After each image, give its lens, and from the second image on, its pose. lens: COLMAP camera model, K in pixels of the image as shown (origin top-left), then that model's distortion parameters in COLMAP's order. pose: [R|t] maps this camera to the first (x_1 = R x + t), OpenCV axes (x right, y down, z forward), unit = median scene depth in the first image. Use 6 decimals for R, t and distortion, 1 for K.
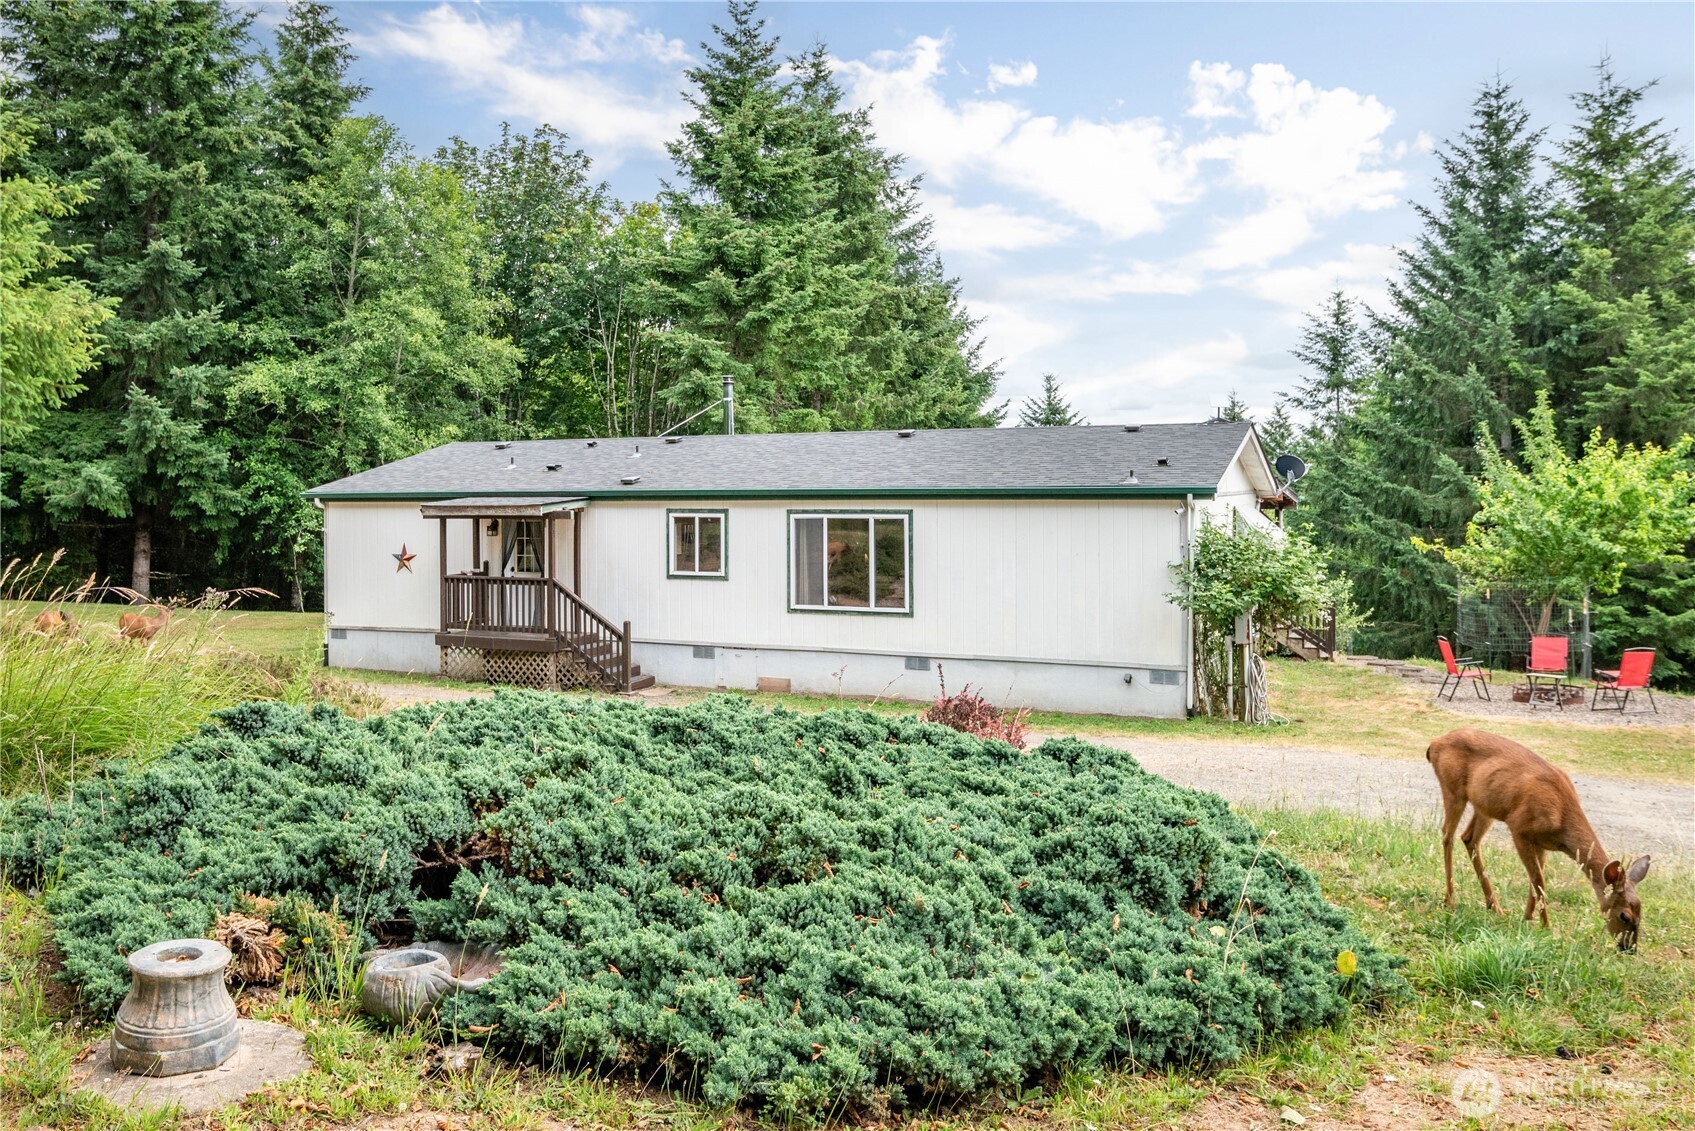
lens RADIAL K [[1158.0, 0, 846.7], [0, 1158.0, 555.9], [0, 0, 1]] dist [-0.012384, 0.001678]
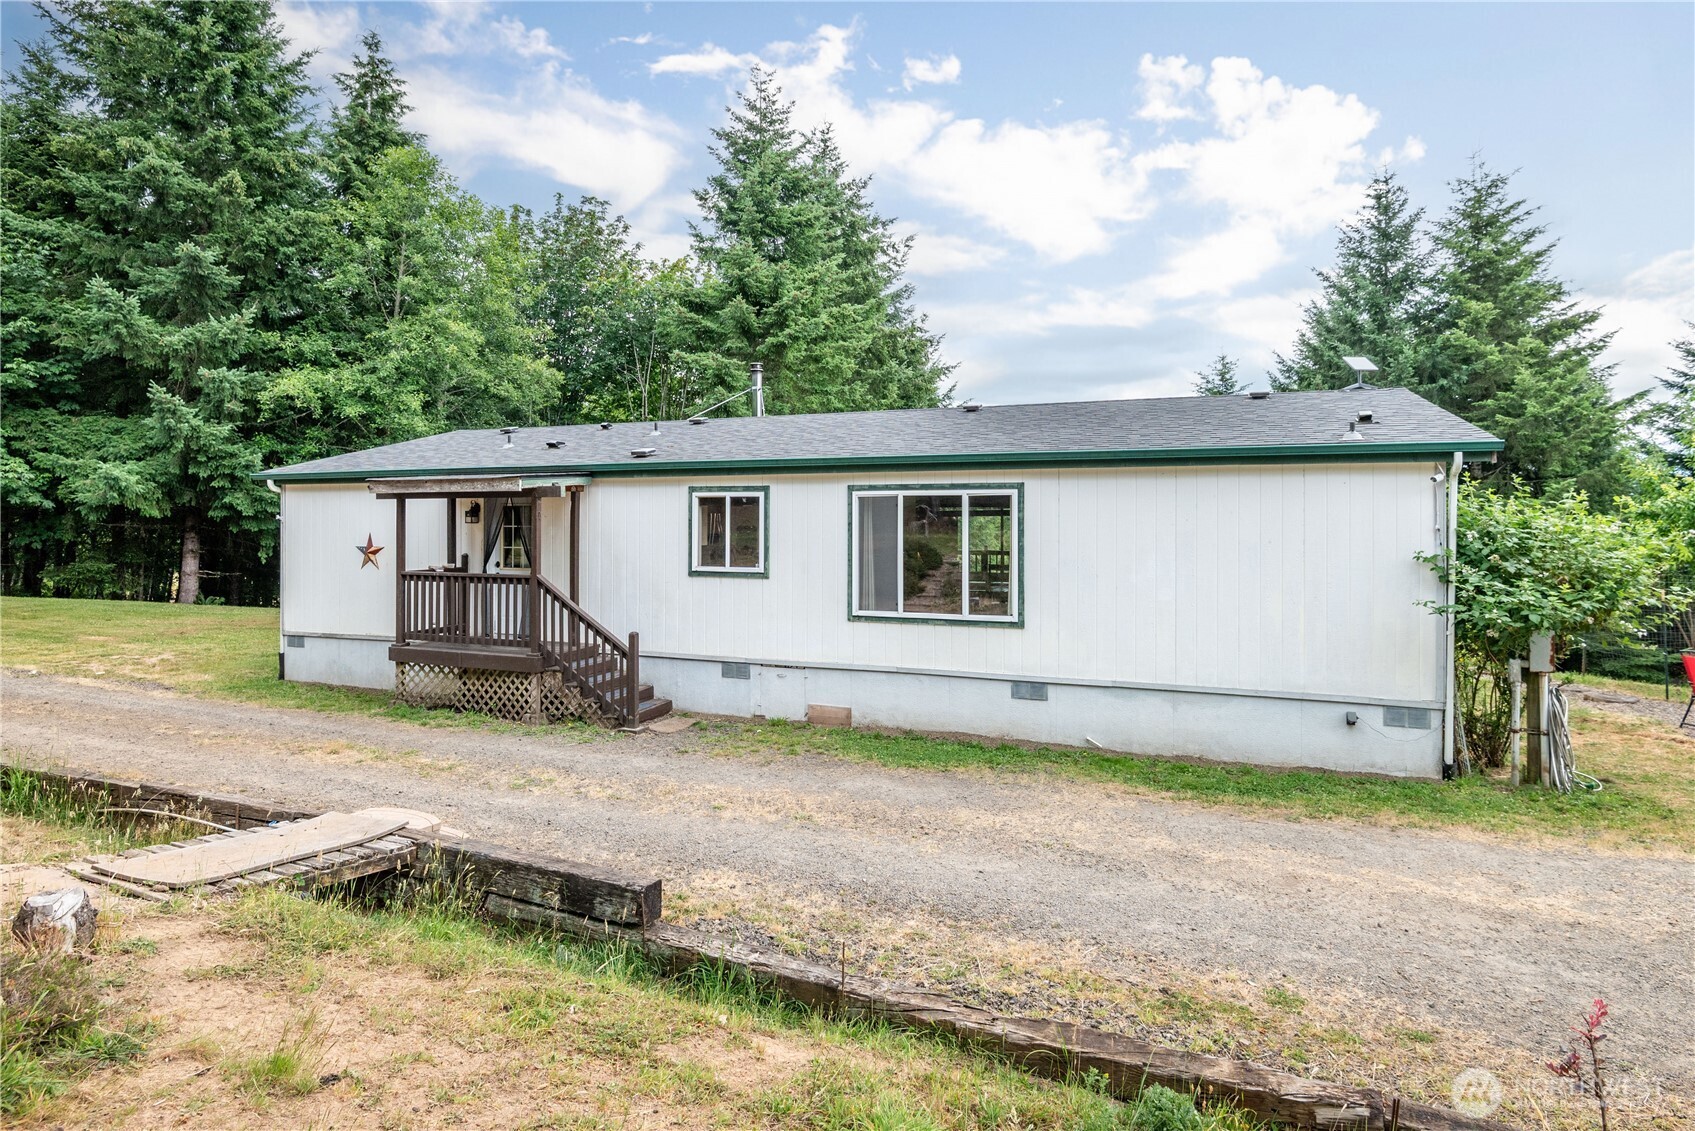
lens RADIAL K [[813.5, 0, 868.0], [0, 813.5, 544.0], [0, 0, 1]] dist [-0.009463, -0.002477]
pose [[0.998325, 0.004031, 0.057720, -0.036291], [-0.002640, 0.999705, -0.024151, 0.006024], [-0.057800, 0.023958, 0.998041, 0.244227]]
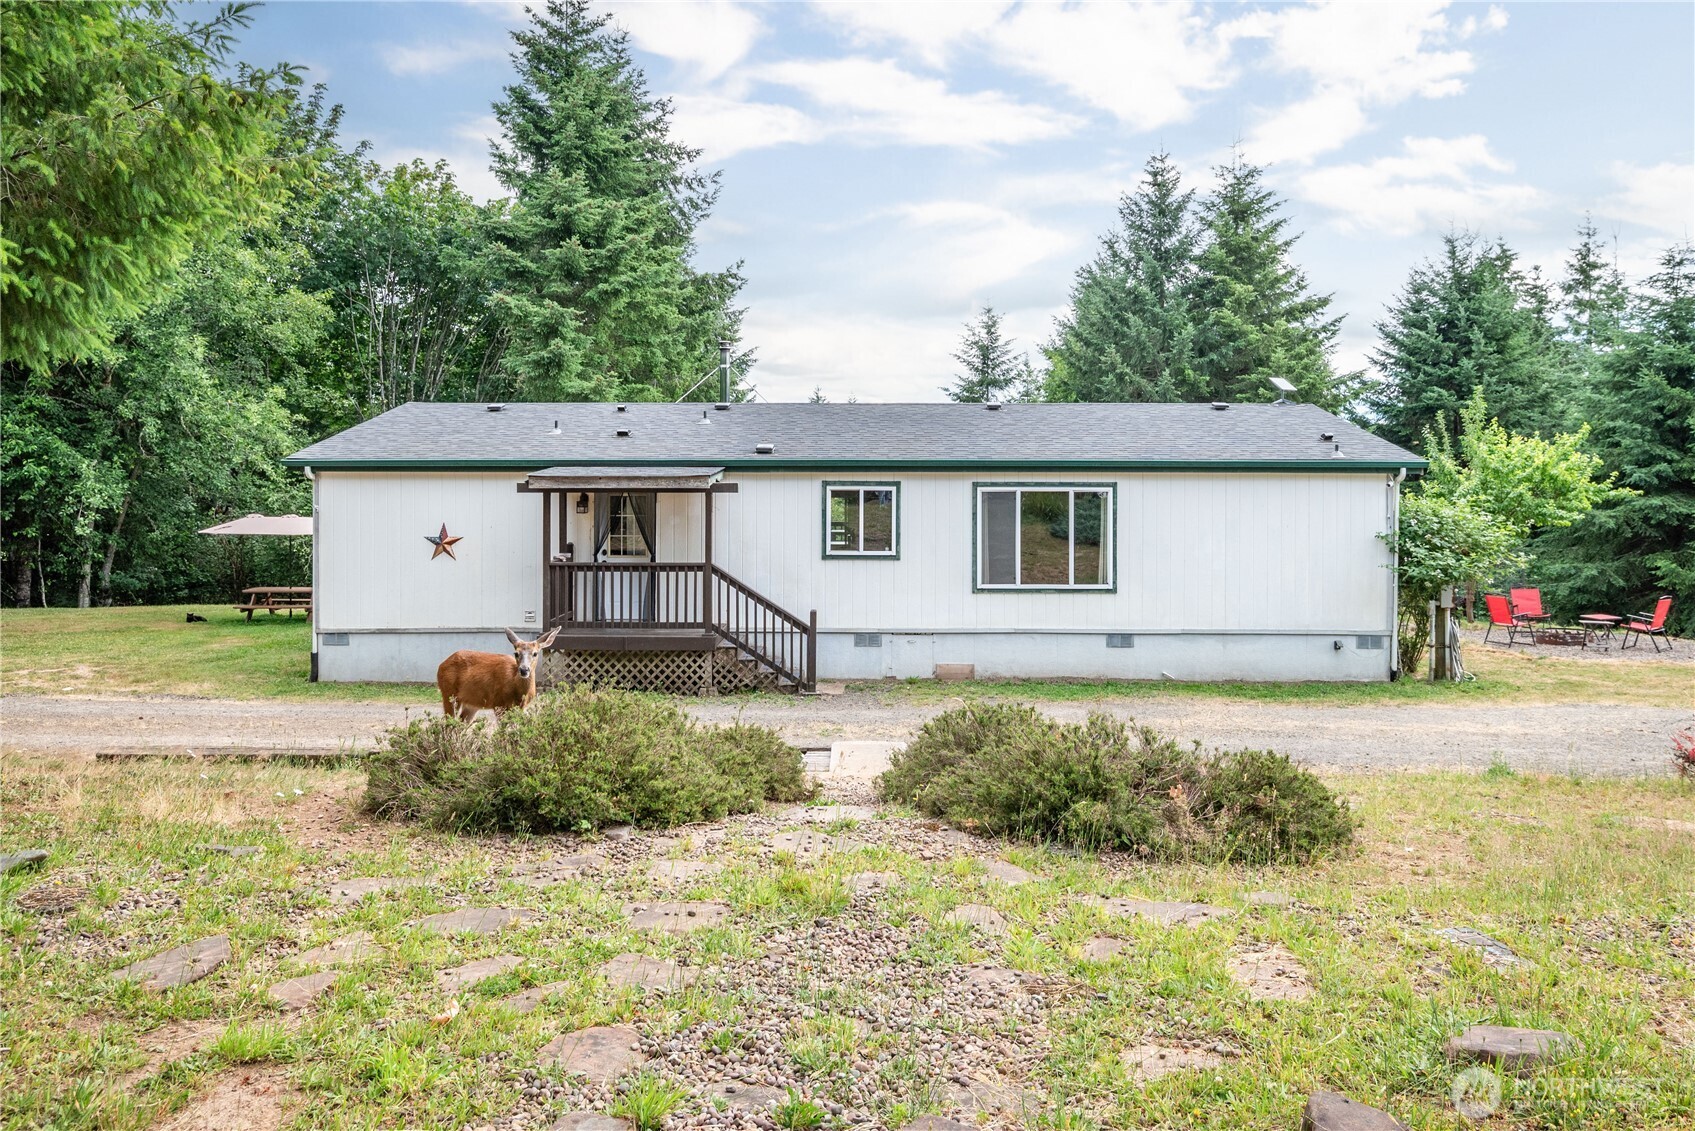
lens RADIAL K [[990.3, 0, 827.7], [0, 990.3, 517.4], [0, 0, 1]] dist [-0.016078, 0.002220]
pose [[0.929907, -0.010858, 0.367633, -0.237216], [0.013500, 0.999898, -0.004617, -0.005102], [-0.367546, 0.009256, 0.929959, 0.159590]]
